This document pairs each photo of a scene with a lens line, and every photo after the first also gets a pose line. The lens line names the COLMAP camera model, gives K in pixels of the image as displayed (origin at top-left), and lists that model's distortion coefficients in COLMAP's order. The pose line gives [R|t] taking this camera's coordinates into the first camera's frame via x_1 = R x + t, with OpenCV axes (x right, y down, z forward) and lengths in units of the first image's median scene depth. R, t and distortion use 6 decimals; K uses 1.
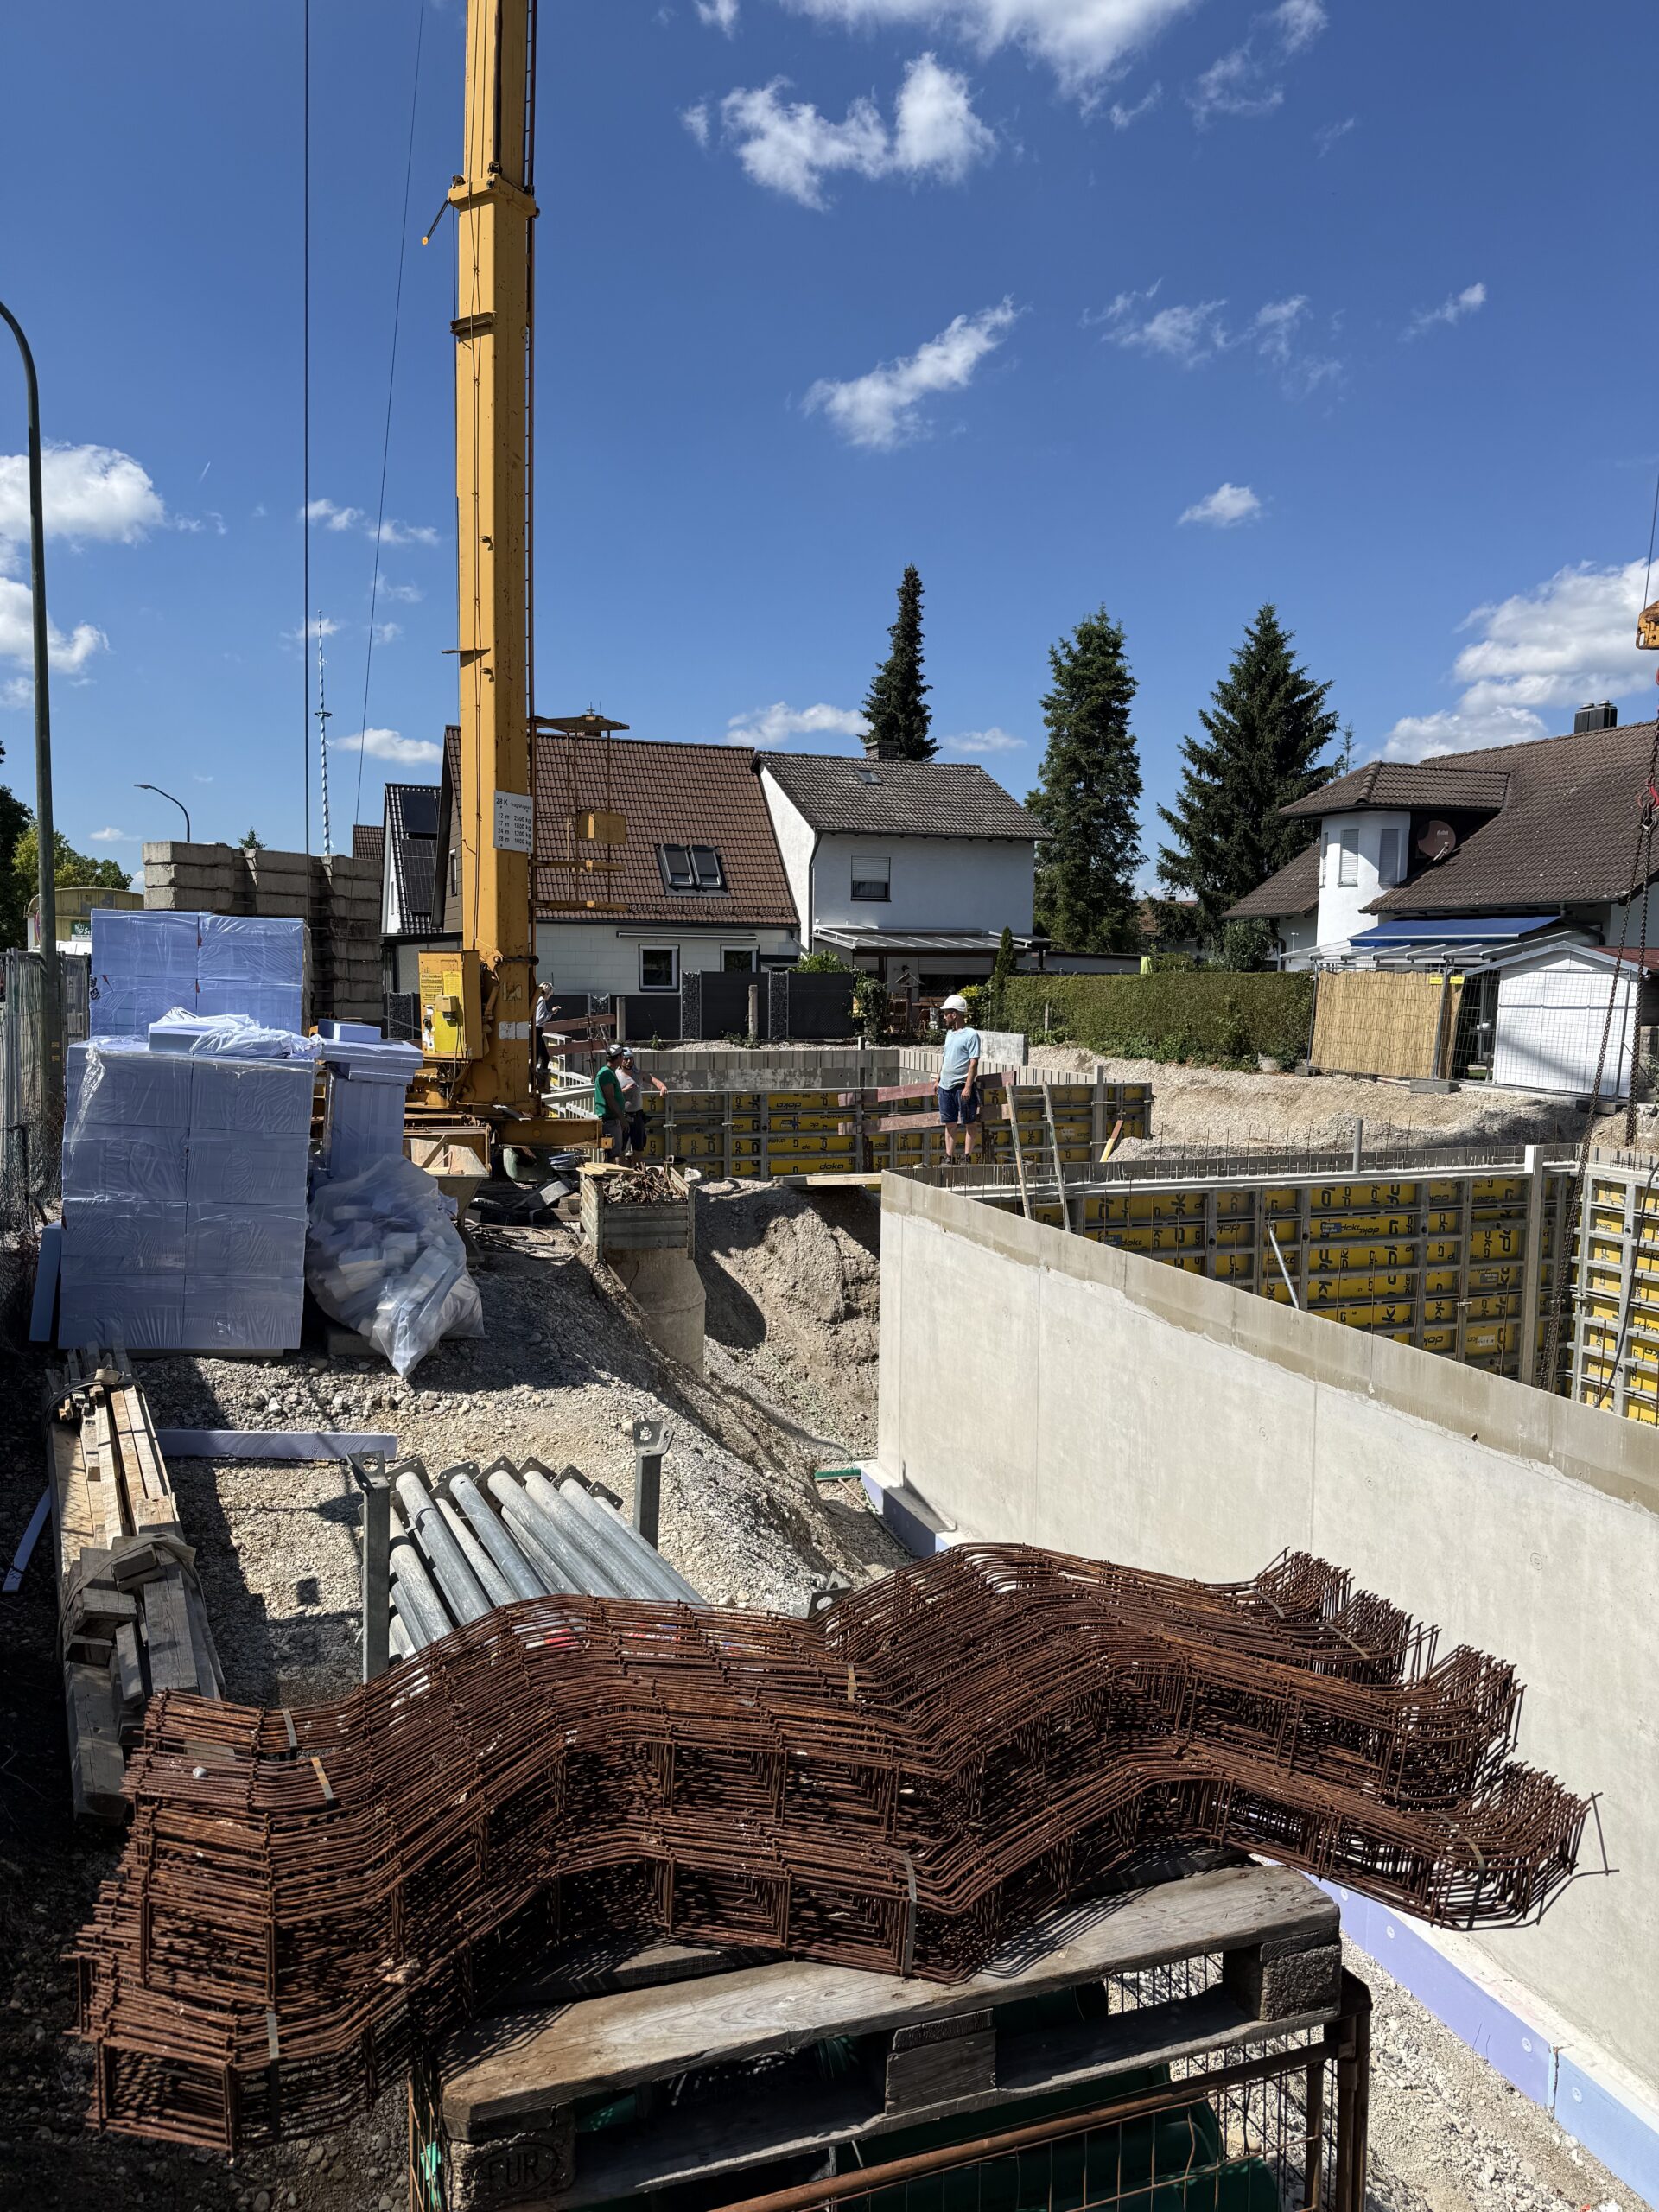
lens RADIAL K [[1527.8, 0, 832.2], [0, 1527.8, 1111.4], [0, 0, 1]] dist [0.169604, -0.320680]
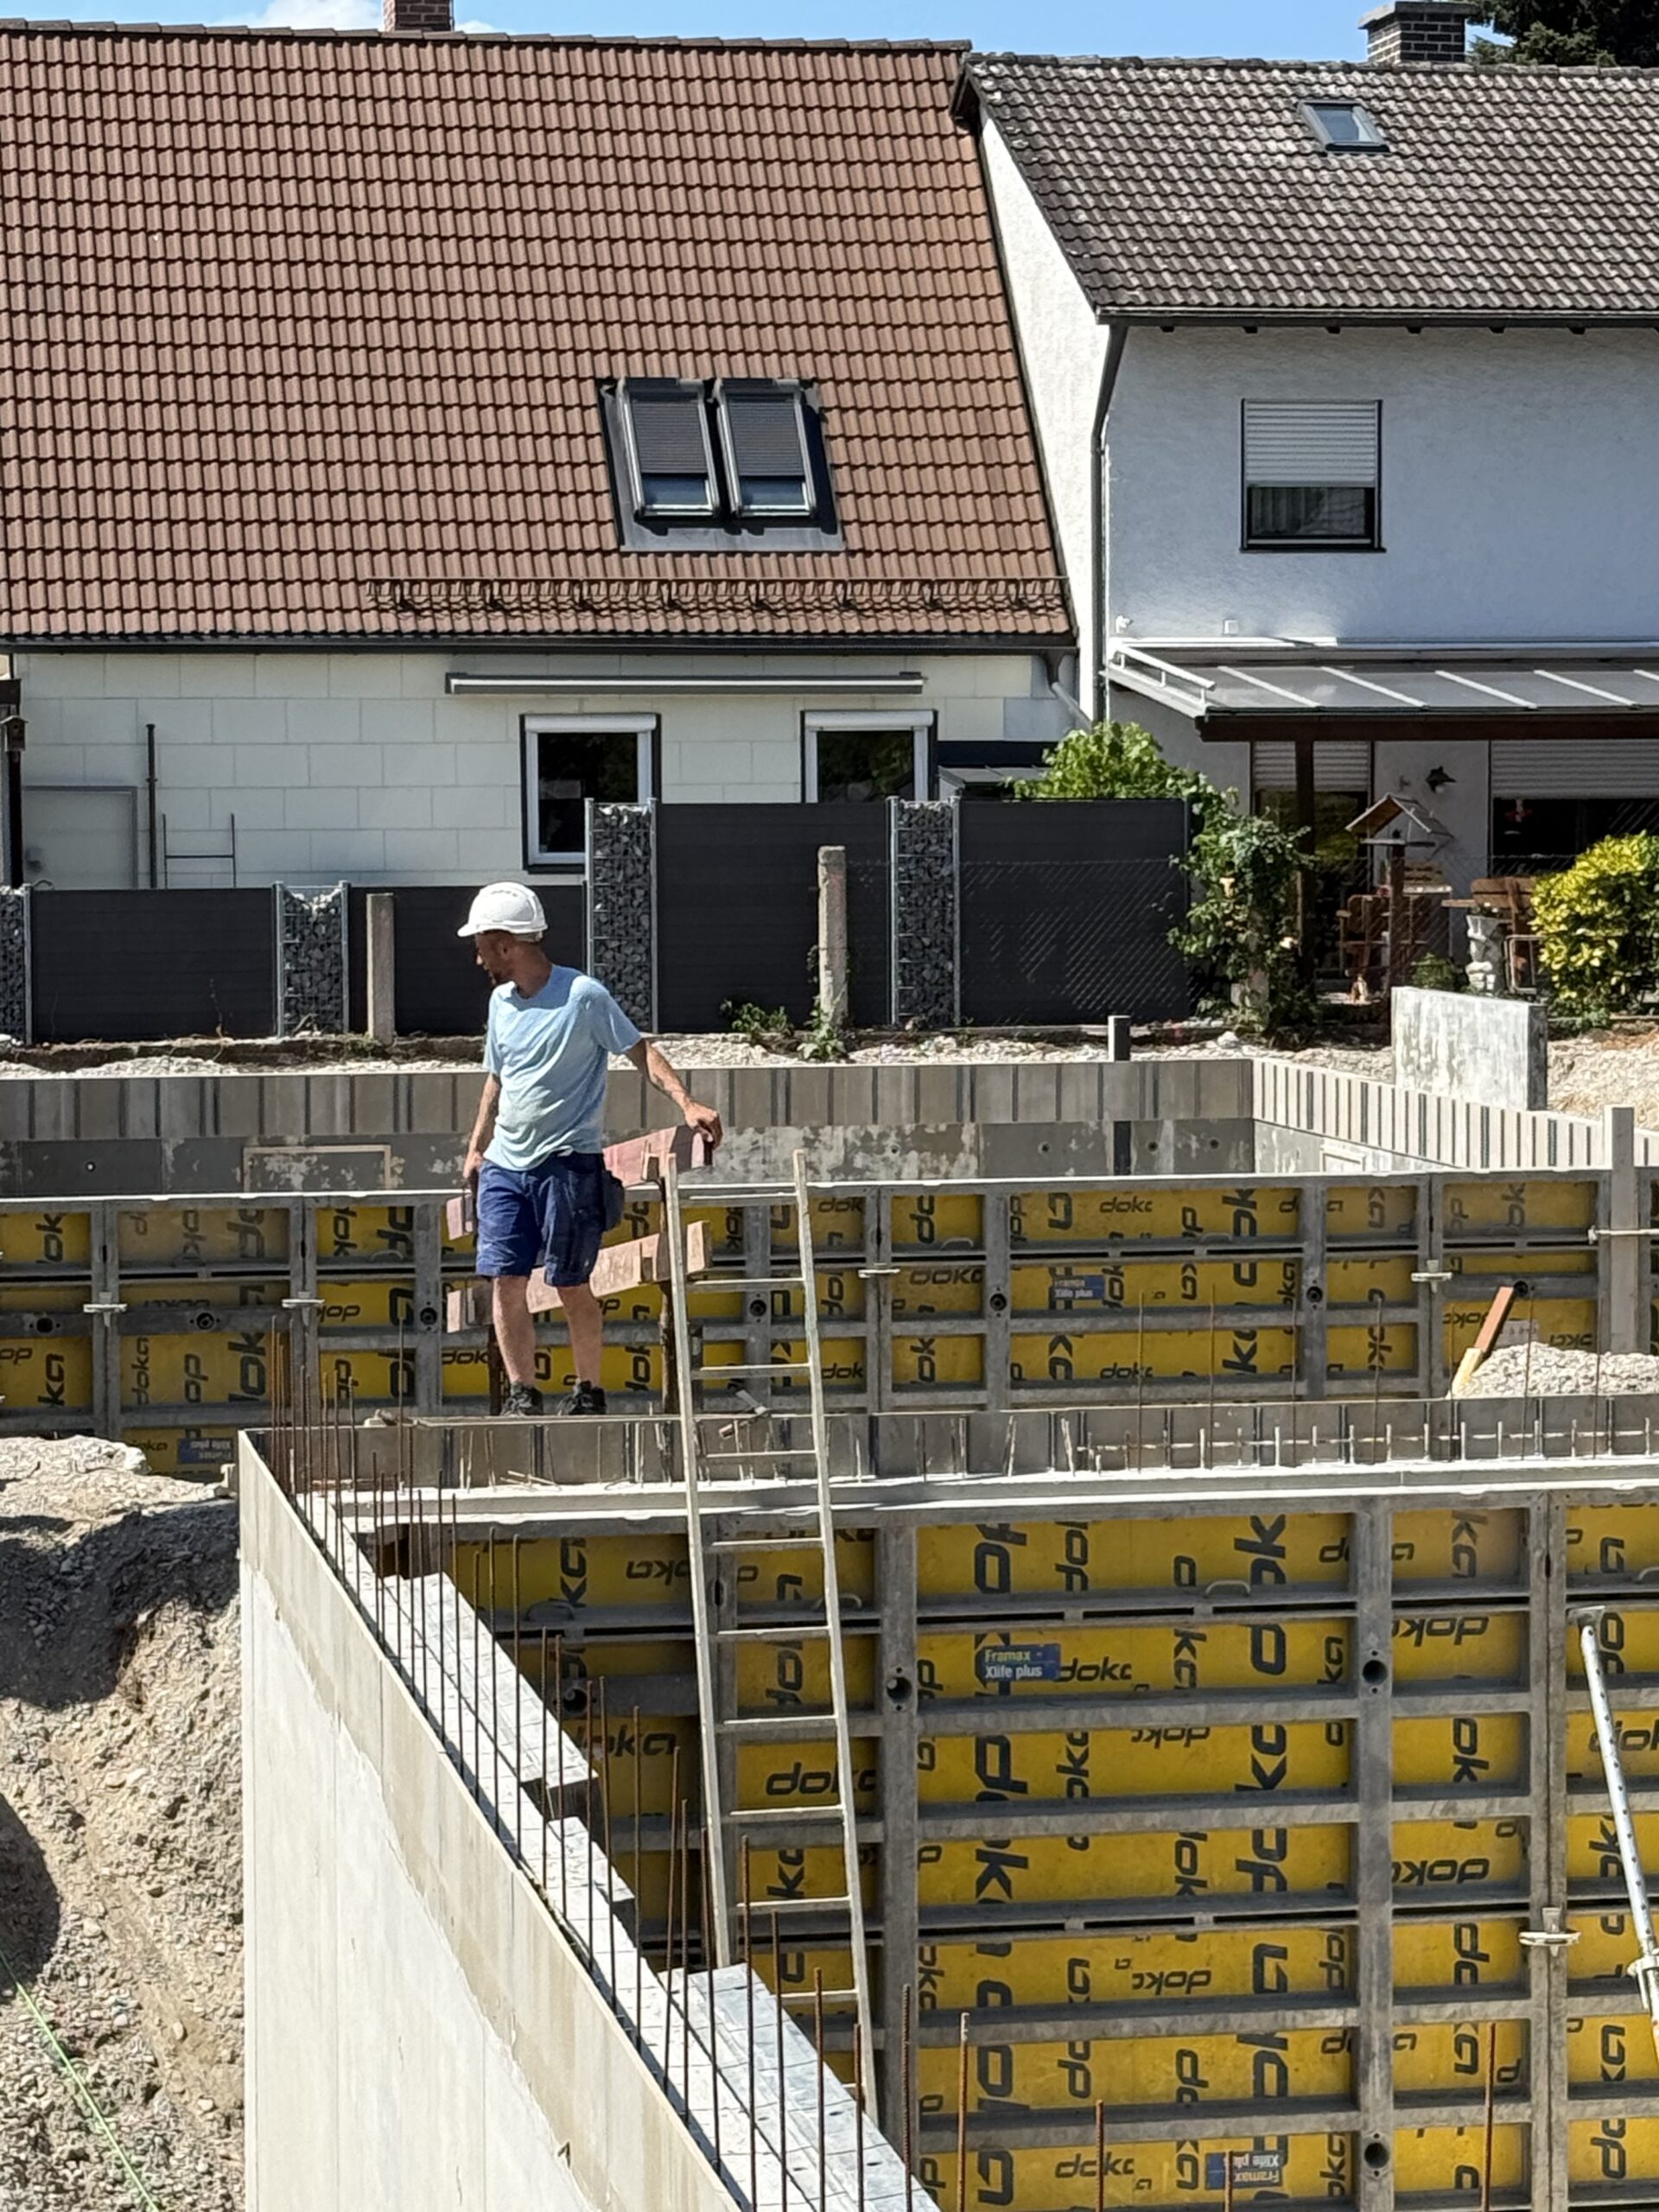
lens RADIAL K [[5467.0, 0, 903.5], [0, 5467.0, 1103.4], [0, 0, 1]] dist [0.131449, 0.180552]
pose [[0.985801, -0.006286, -0.167800, 0.216482], [0.000556, 0.999416, -0.034173, 0.005465], [0.167917, 0.033595, 0.985229, -0.061353]]
